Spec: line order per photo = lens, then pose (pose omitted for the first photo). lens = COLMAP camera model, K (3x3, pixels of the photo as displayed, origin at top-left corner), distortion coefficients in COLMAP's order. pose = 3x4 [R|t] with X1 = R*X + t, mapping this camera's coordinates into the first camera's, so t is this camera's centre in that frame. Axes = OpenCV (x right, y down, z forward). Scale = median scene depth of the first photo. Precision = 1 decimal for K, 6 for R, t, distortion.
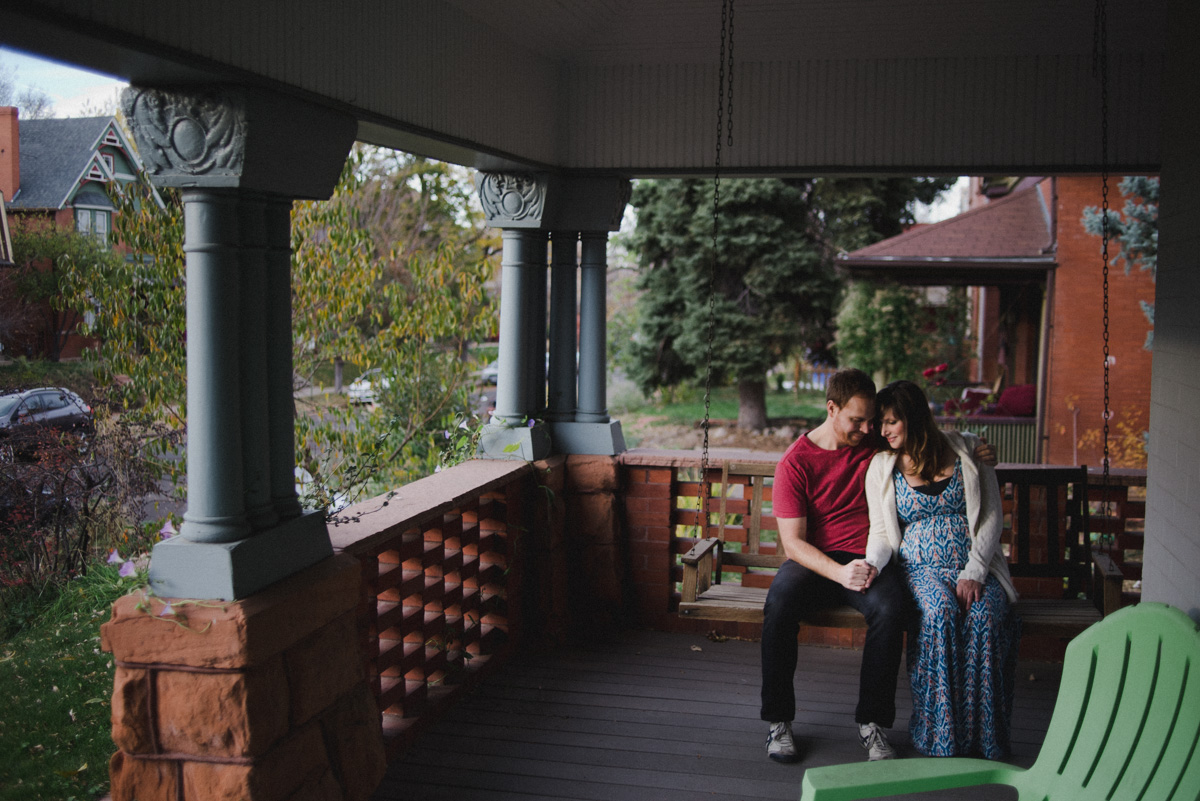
lens RADIAL K [[1232.1, 0, 600.0], [0, 1232.1, 400.5], [0, 0, 1]] dist [-0.082784, 0.021878]
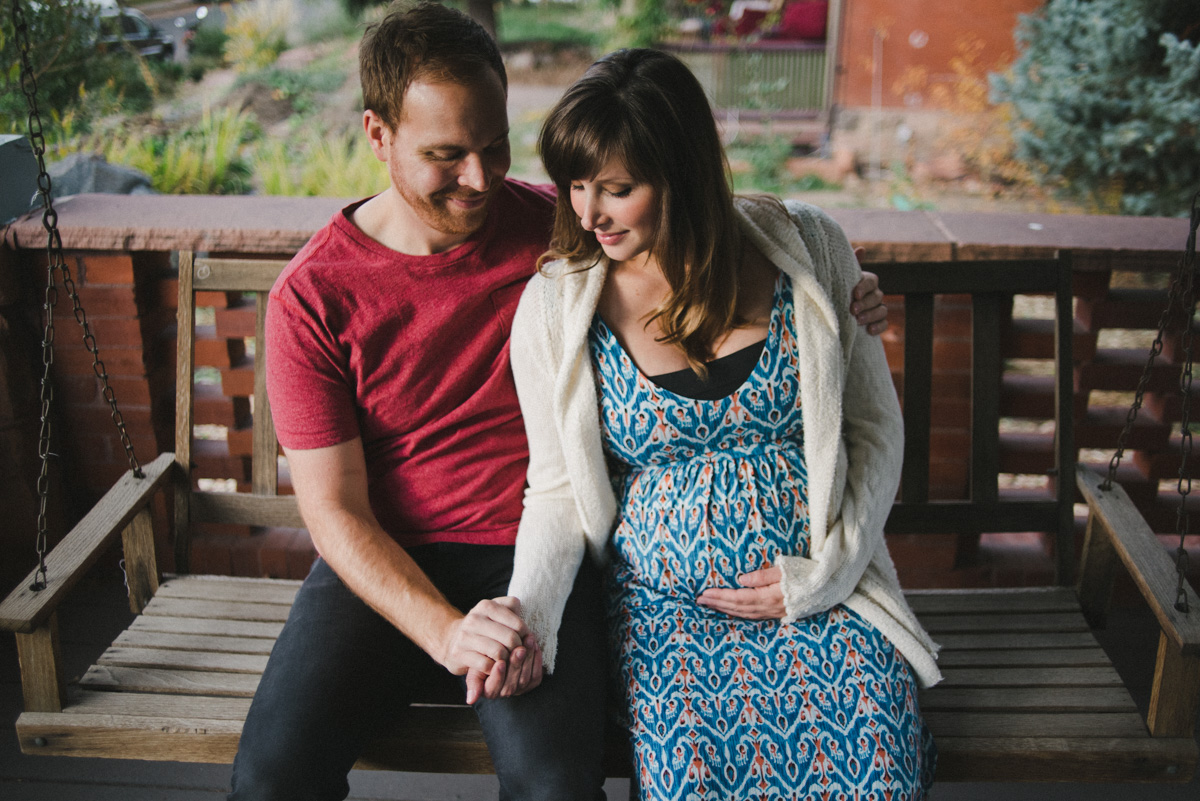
lens RADIAL K [[1232.1, 0, 600.0], [0, 1232.1, 400.5], [0, 0, 1]] dist [-0.082784, 0.021878]
pose [[0.959894, -0.080229, 0.268638, 0.150968], [0.013759, 0.970507, 0.240680, -0.003317], [-0.280024, -0.227331, 0.932688, 0.688519]]
